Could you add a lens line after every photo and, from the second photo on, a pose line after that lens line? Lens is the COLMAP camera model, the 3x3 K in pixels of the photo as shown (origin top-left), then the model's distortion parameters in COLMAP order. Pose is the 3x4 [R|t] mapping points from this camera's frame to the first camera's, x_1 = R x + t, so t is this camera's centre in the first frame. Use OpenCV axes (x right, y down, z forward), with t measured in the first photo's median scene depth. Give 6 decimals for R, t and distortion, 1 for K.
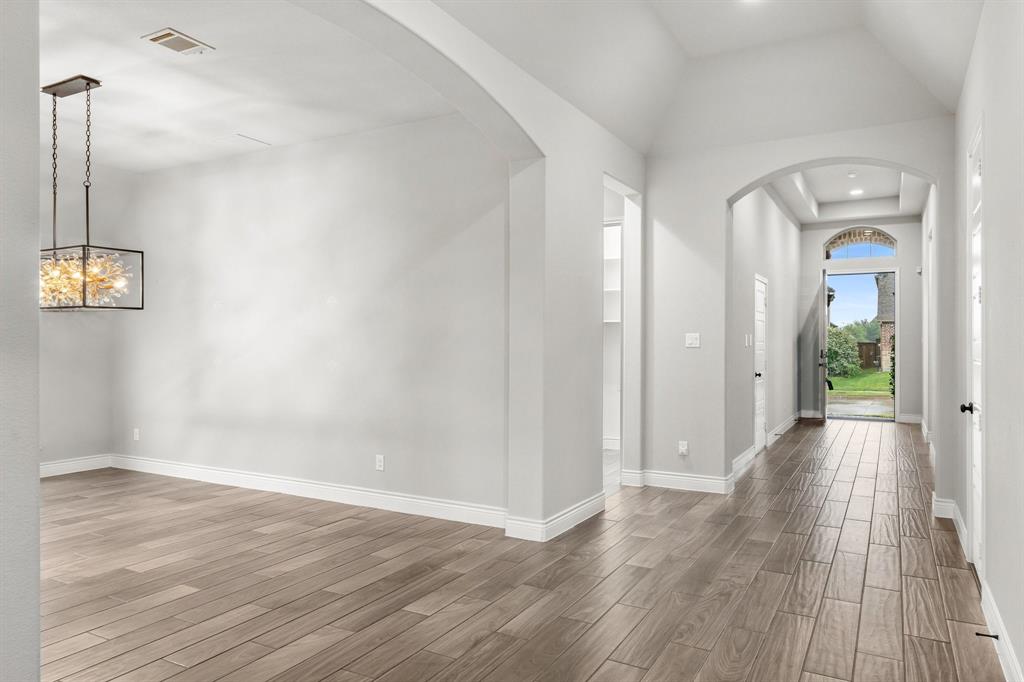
lens RADIAL K [[668.1, 0, 505.2], [0, 668.1, 343.2], [0, 0, 1]] dist [0.003350, 0.001279]
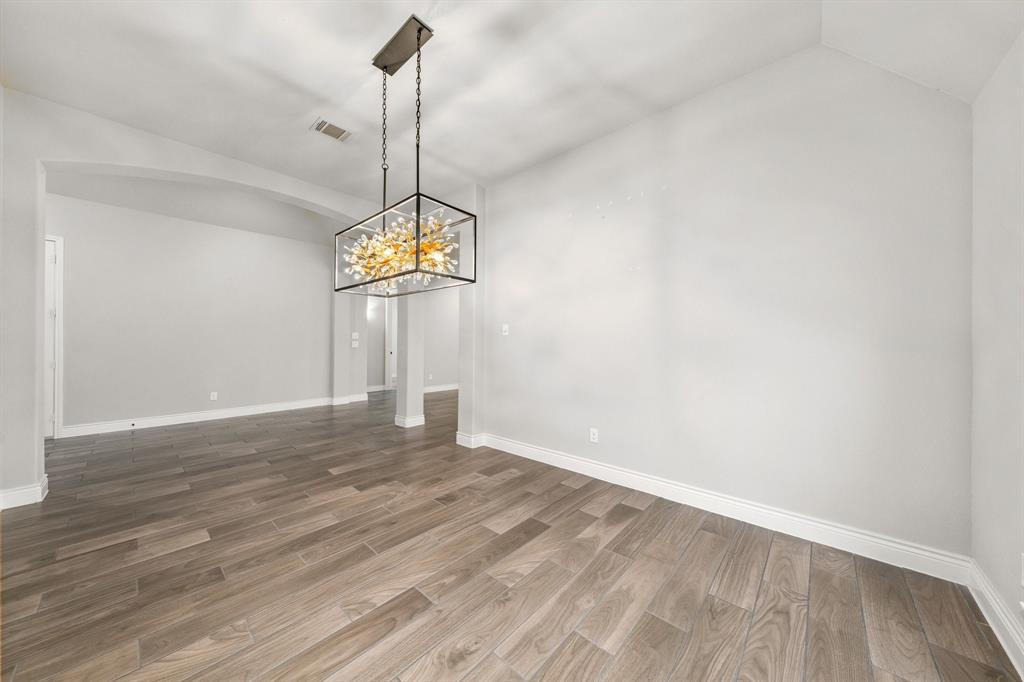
lens RADIAL K [[343.9, 0, 512.0], [0, 343.9, 341.0], [0, 0, 1]] dist [0.000495, 0.000065]
pose [[-0.977631, 0.003815, 0.210293, -1.028070], [0.000868, 0.999900, -0.014104, 0.038931], [-0.210326, -0.013606, -0.977537, 1.634746]]
